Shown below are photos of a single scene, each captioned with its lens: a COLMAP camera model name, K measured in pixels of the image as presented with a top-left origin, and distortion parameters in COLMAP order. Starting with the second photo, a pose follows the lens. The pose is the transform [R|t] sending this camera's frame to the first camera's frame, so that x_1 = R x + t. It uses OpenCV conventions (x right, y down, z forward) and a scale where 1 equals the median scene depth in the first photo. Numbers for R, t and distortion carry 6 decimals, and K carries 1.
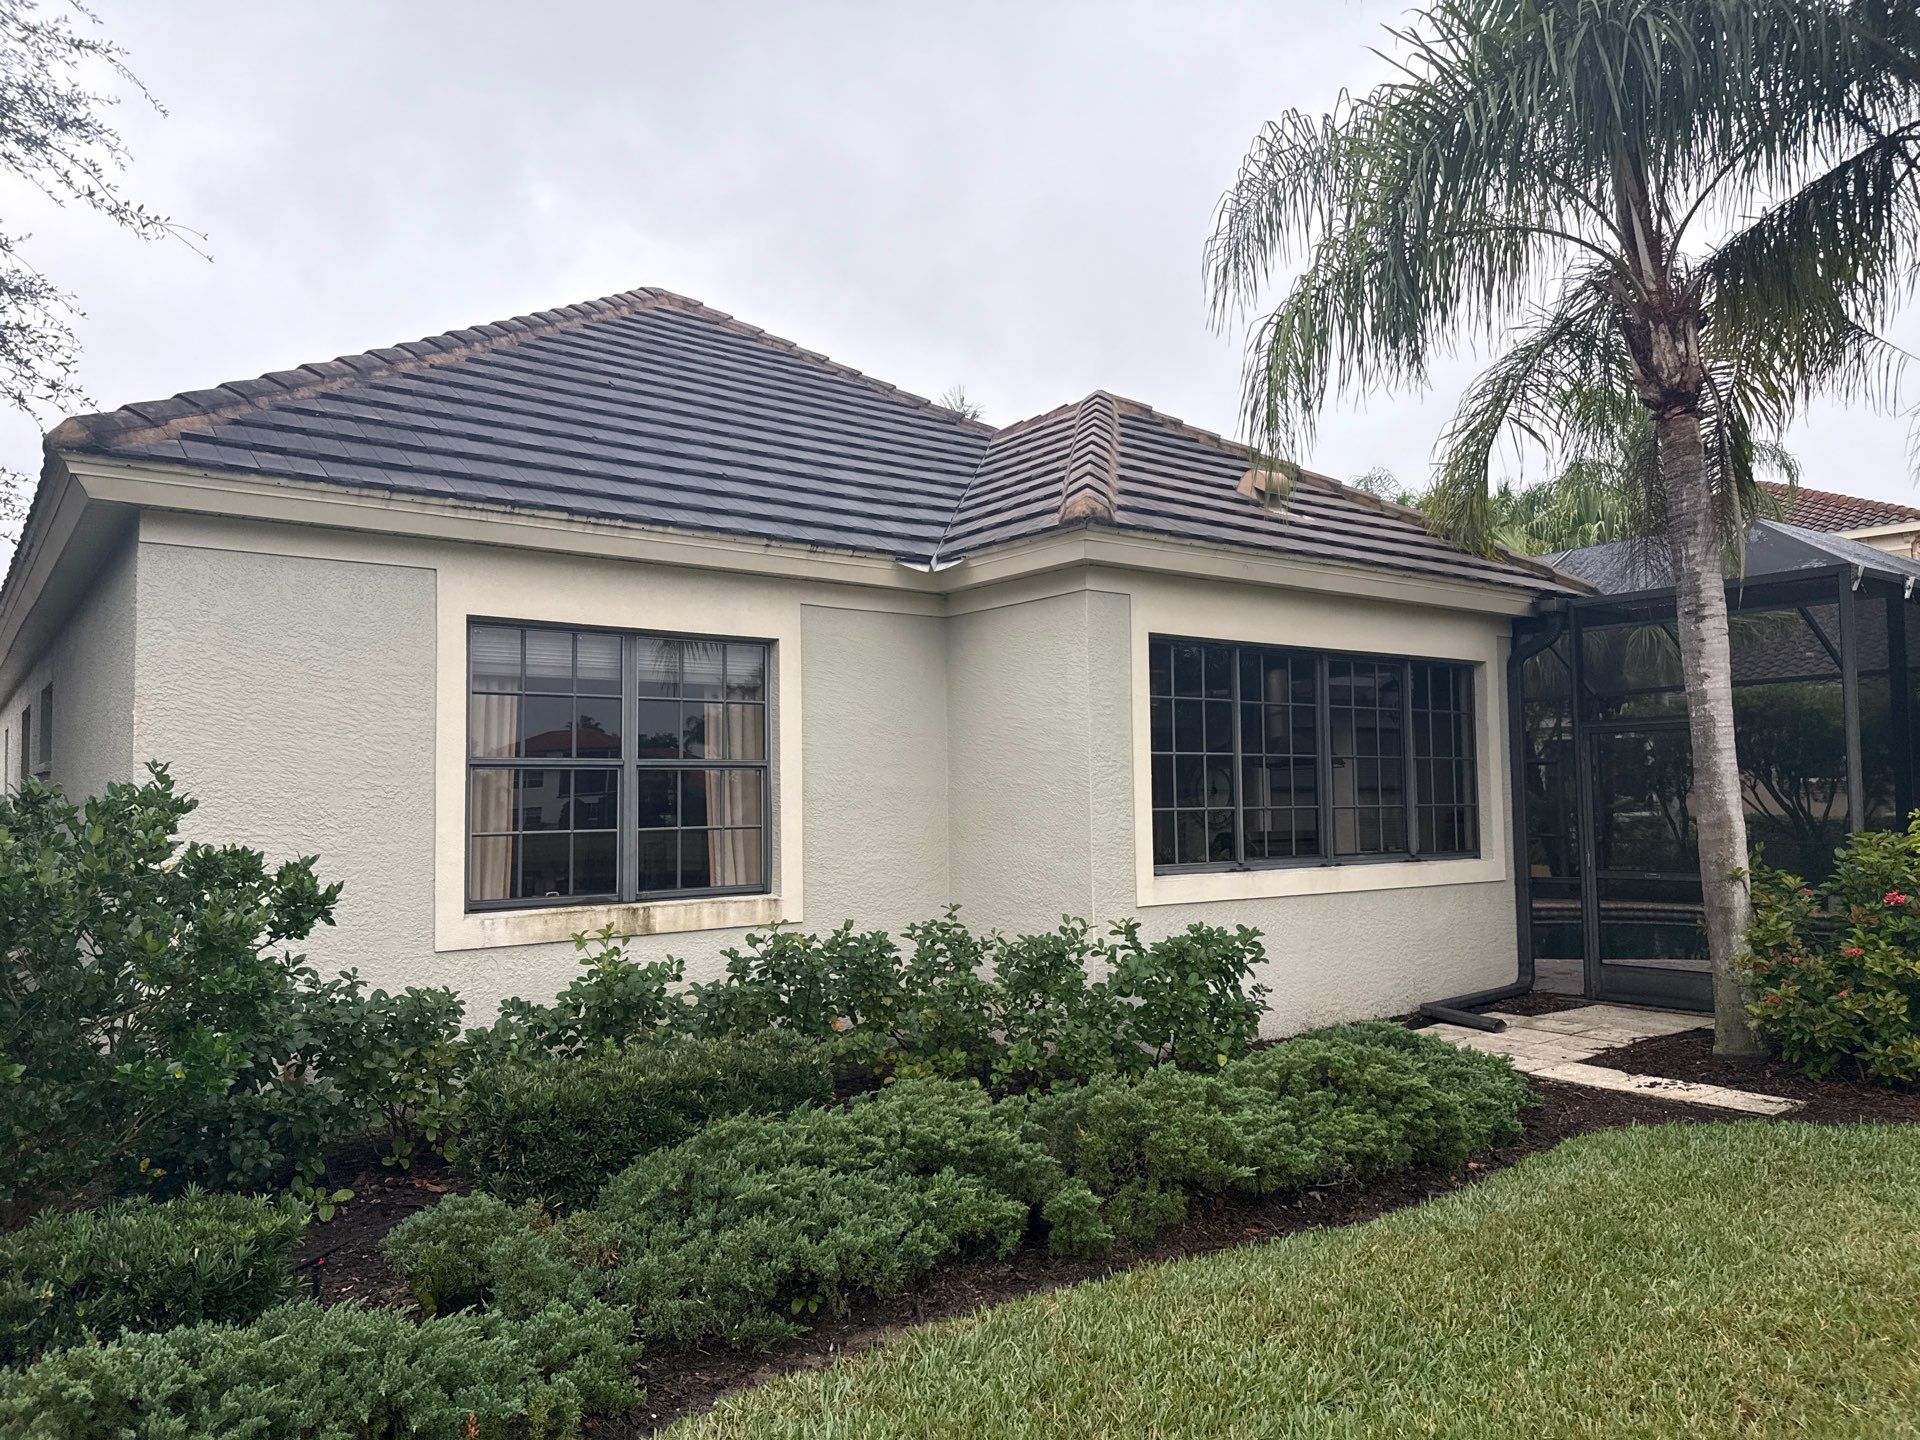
lens RADIAL K [[1349.1, 0, 972.4], [0, 1349.1, 725.5], [0, 0, 1]] dist [0.040818, -0.055067]
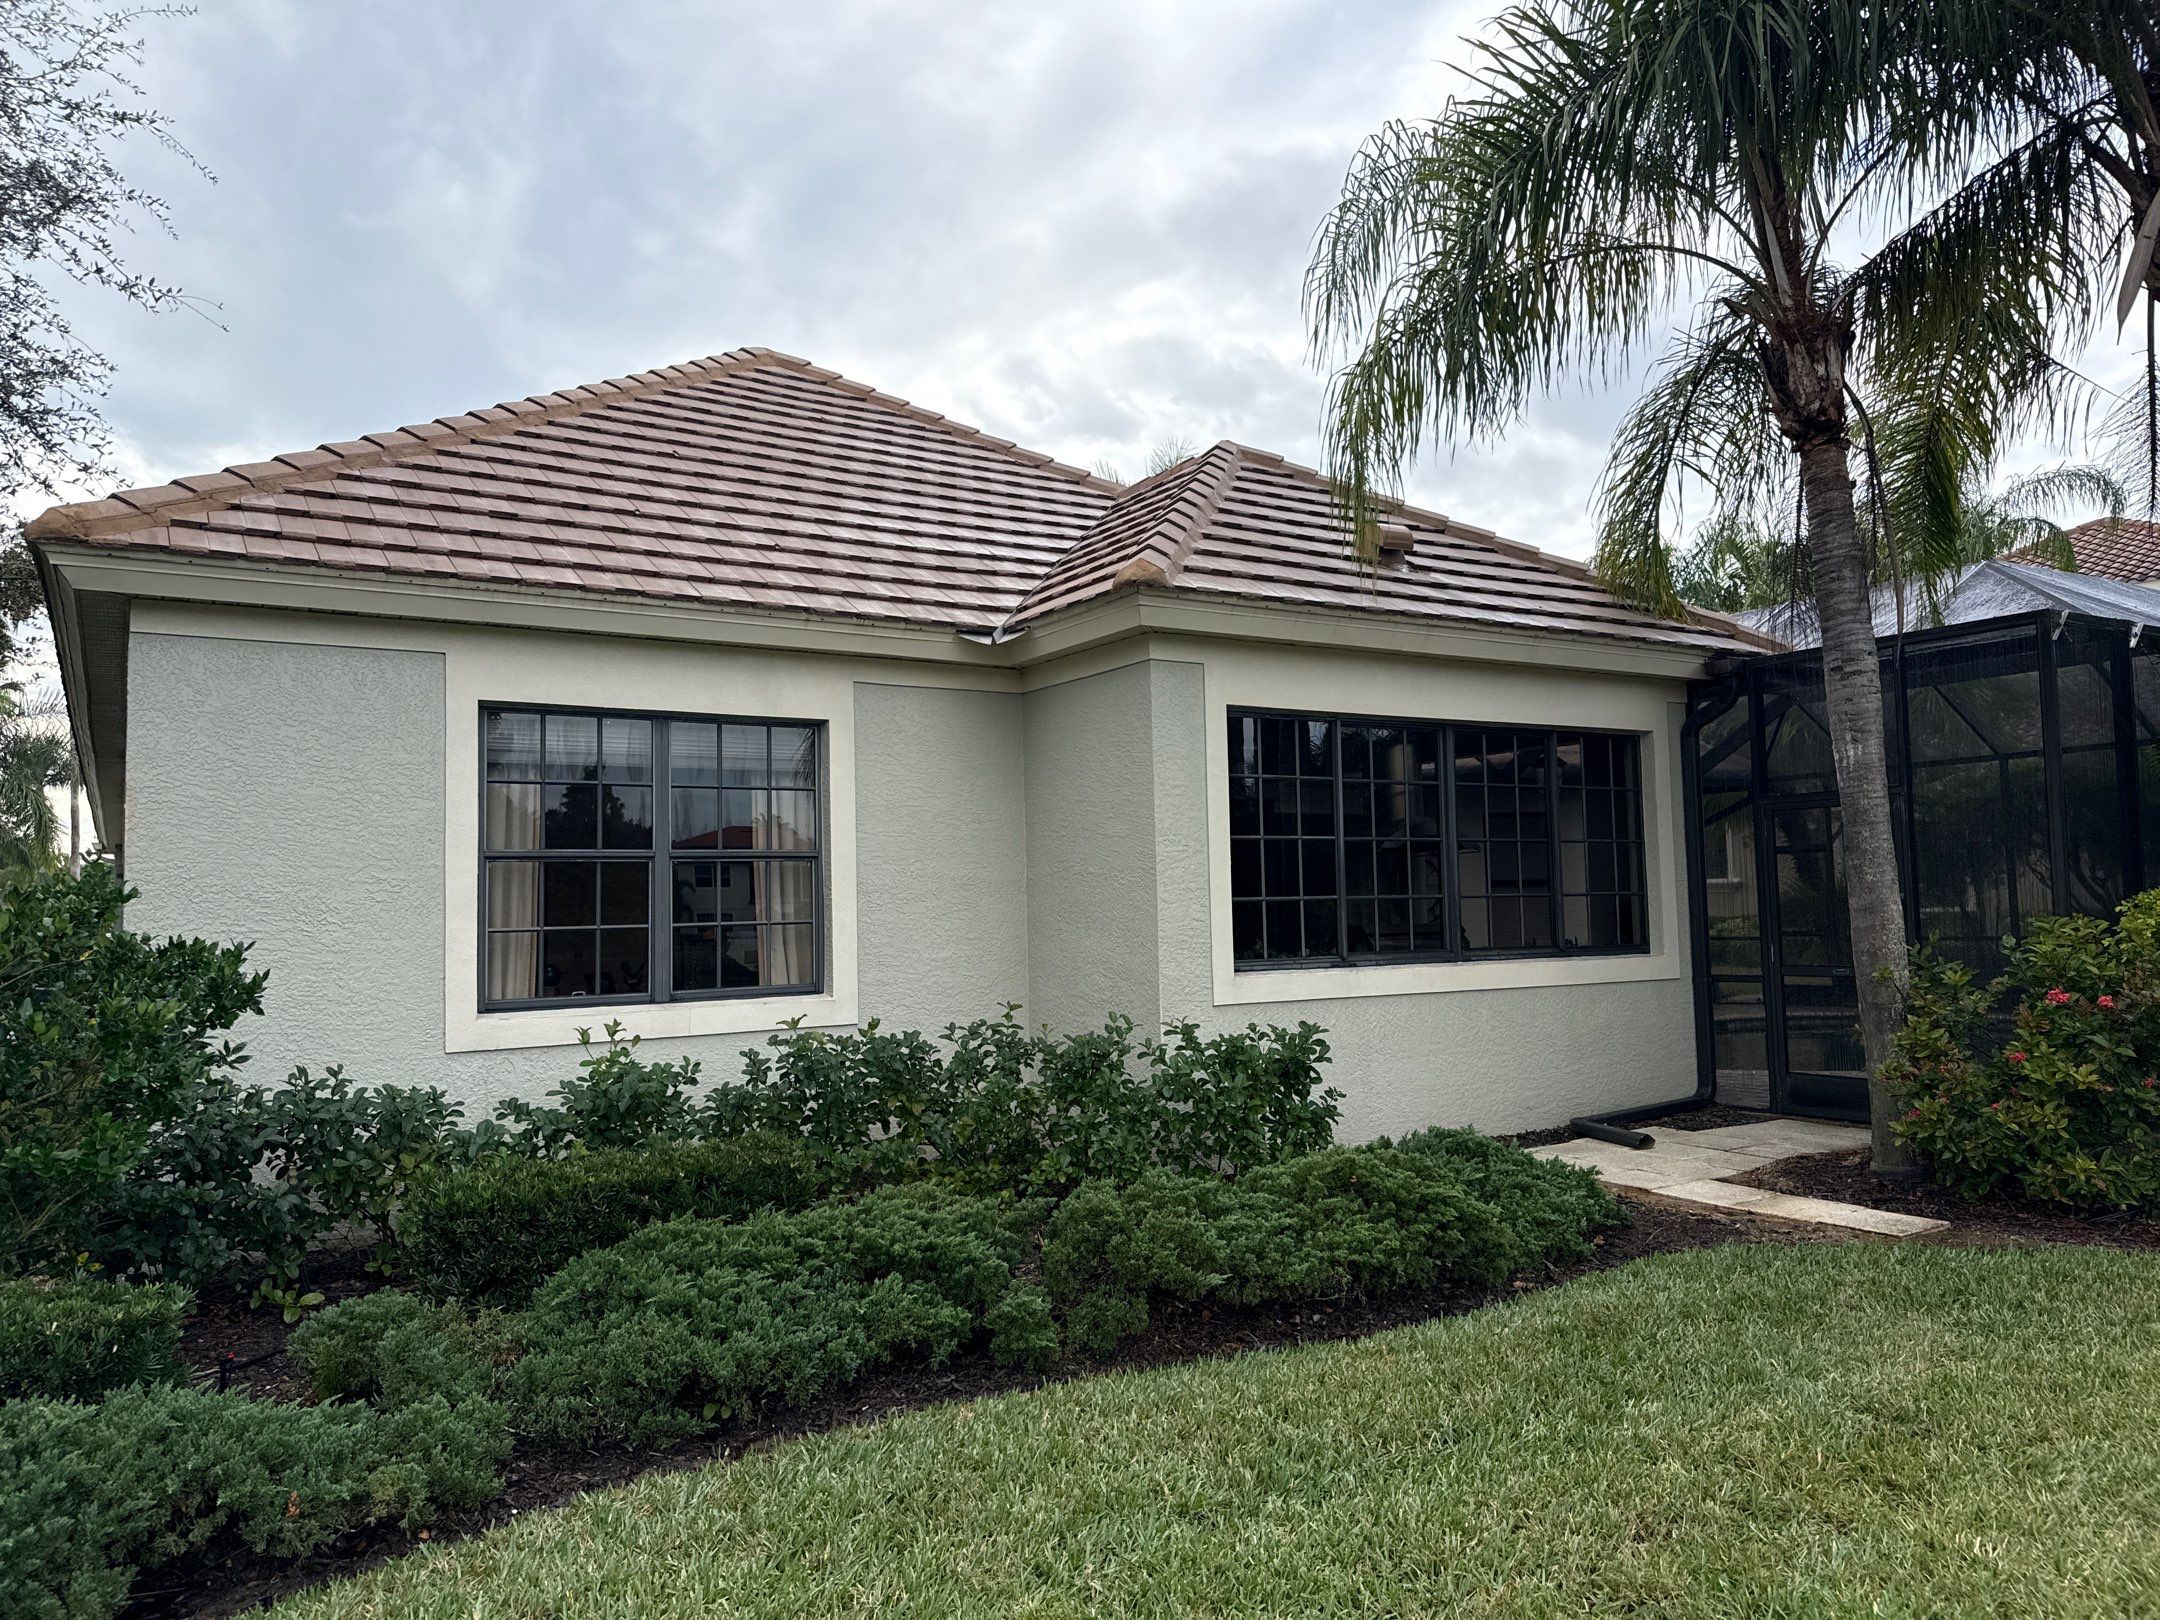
lens RADIAL K [[1517.7, 0, 1094.4], [0, 1517.7, 810.1], [0, 0, 1]] dist [0.040818, -0.055067]
pose [[0.996245, -0.014693, -0.085328, 0.140027], [0.014100, 0.999872, -0.007547, 0.009488], [0.085428, 0.006316, 0.996324, -0.030202]]
